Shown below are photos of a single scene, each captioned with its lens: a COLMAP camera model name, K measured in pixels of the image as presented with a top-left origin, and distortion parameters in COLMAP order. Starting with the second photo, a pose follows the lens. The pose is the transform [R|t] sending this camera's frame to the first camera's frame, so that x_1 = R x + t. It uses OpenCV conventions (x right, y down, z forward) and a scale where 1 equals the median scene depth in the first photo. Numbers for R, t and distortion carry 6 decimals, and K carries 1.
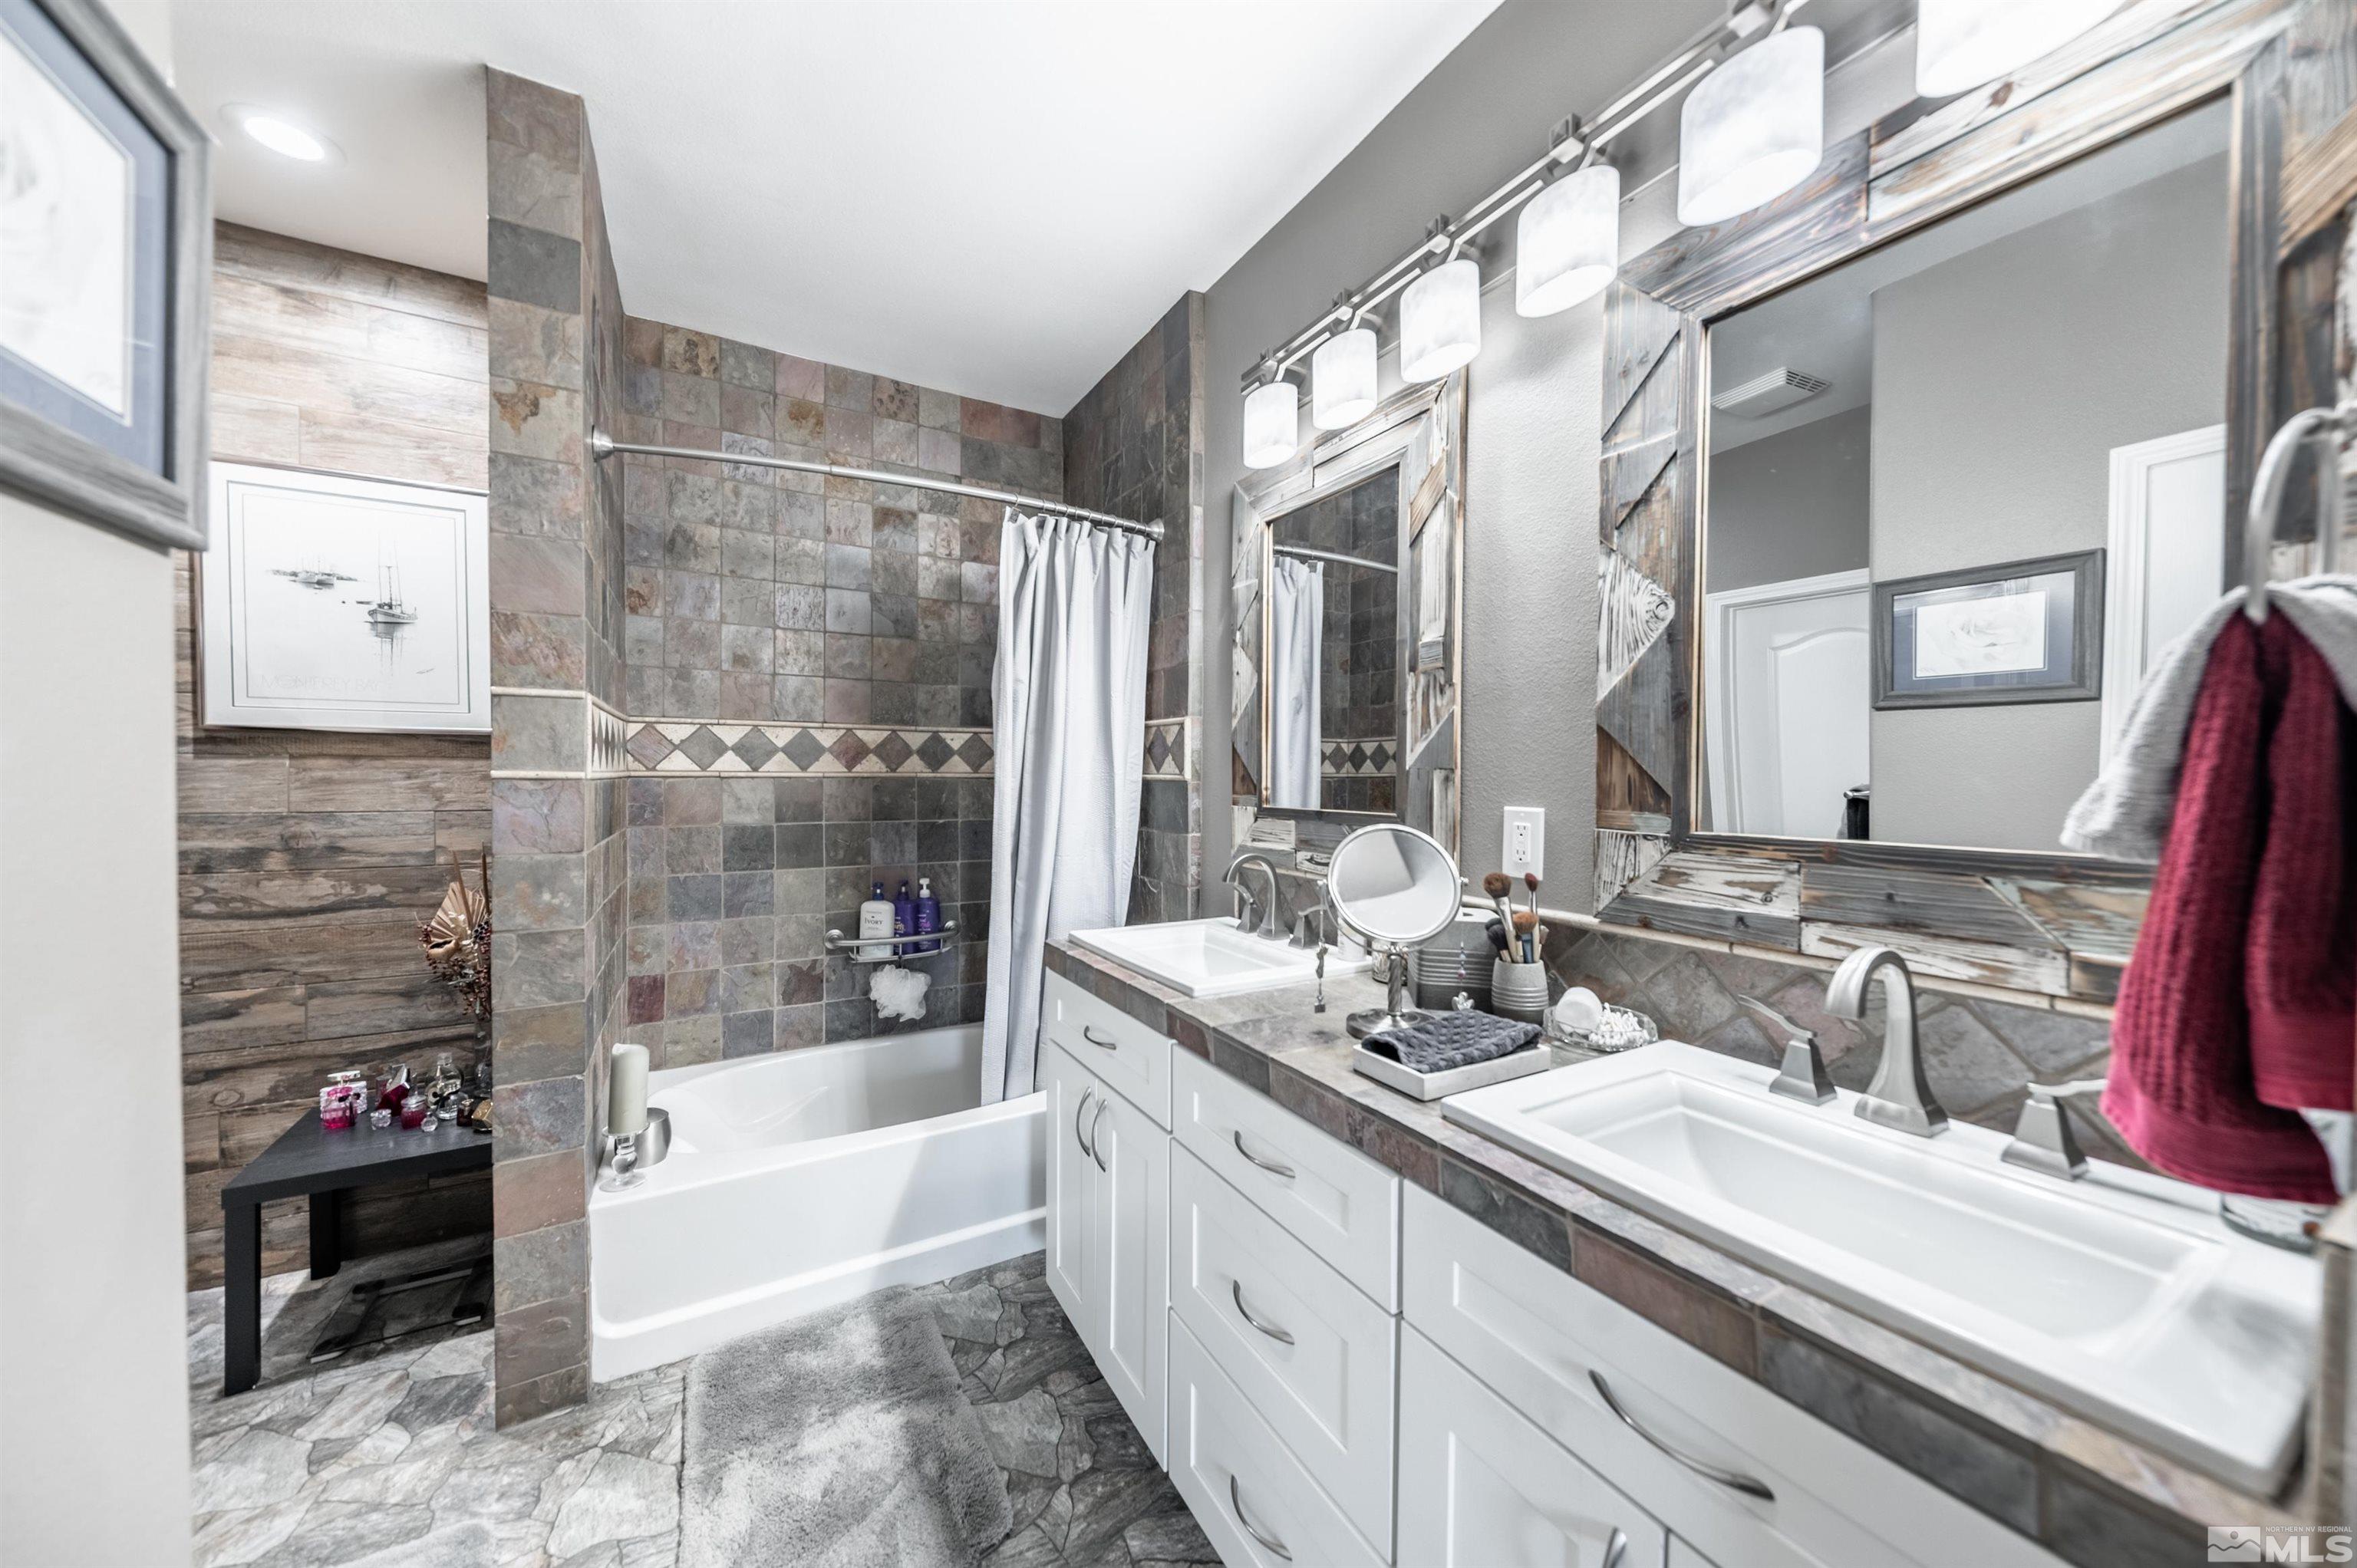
lens RADIAL K [[818.5, 0, 1173.9], [0, 818.5, 791.6], [0, 0, 1]] dist [0.001872, -0.000073]
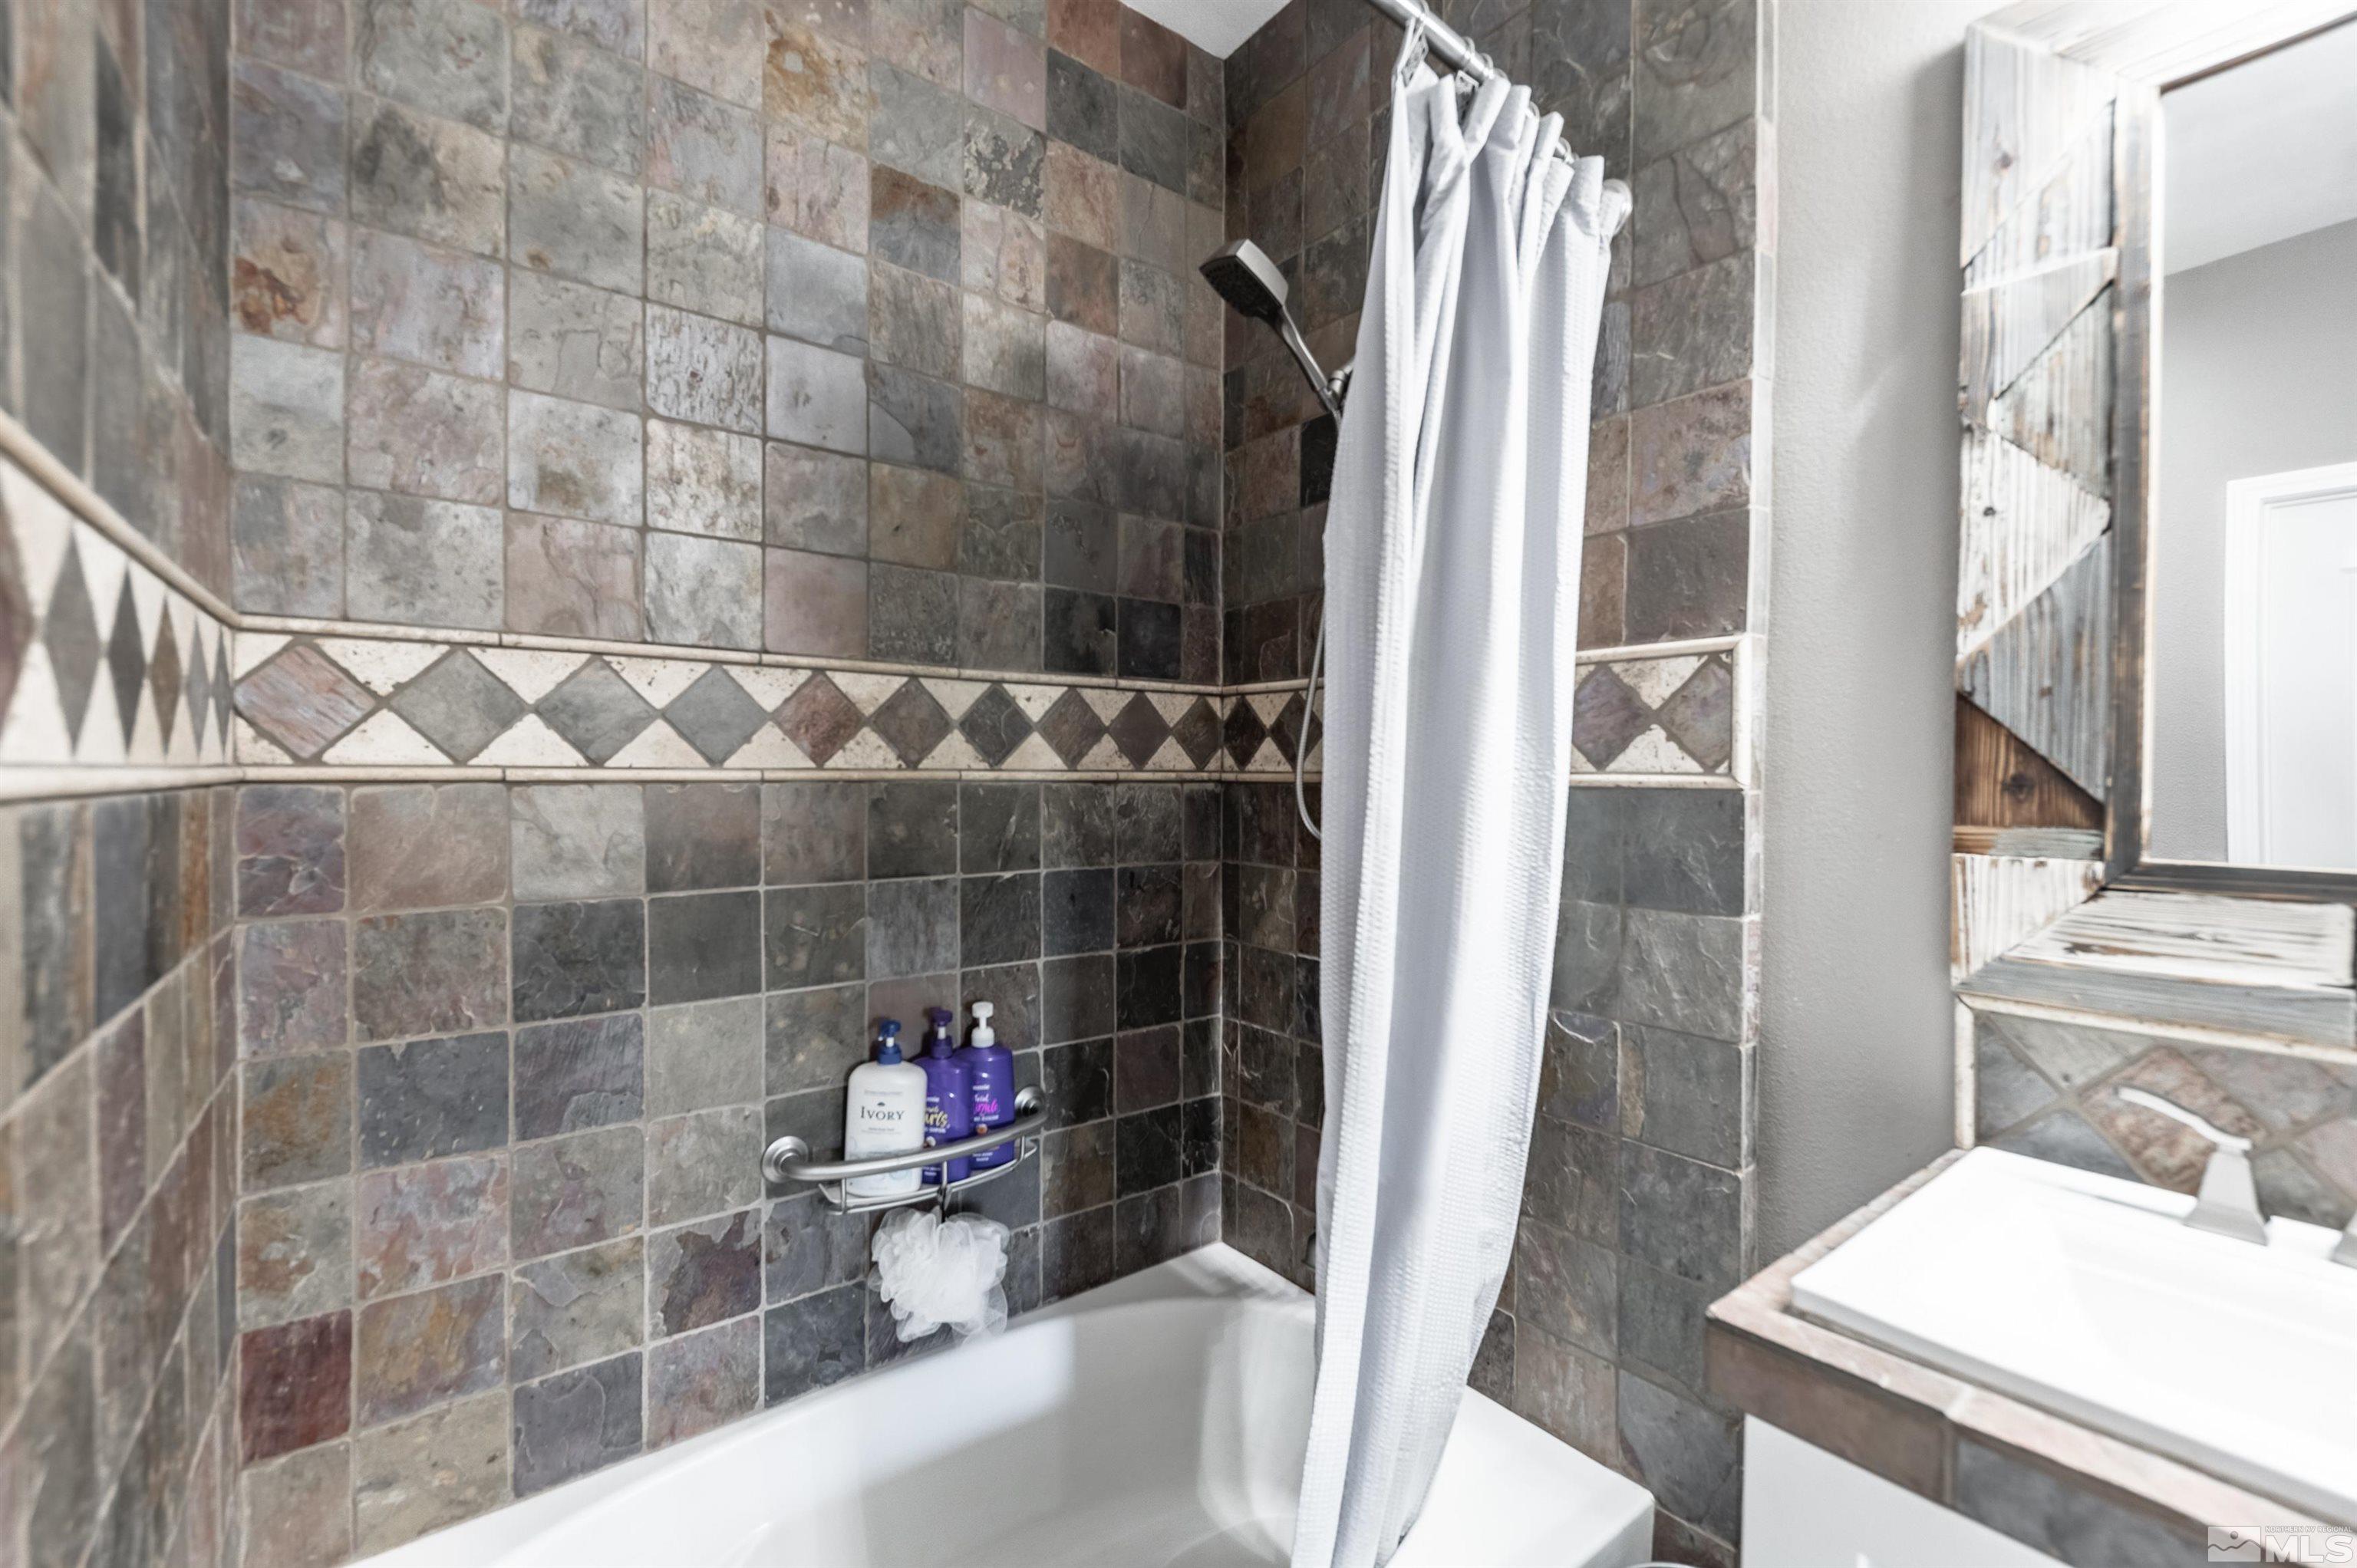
lens RADIAL K [[1004.0, 0, 1178.1], [0, 1004.0, 791.4], [0, 0, 1]] dist [0.013983, -0.011770]
pose [[0.990335, -0.003697, 0.138648, -0.296579], [0.004027, 0.999990, -0.002105, -0.010509], [-0.138639, 0.002643, 0.990339, 0.469826]]
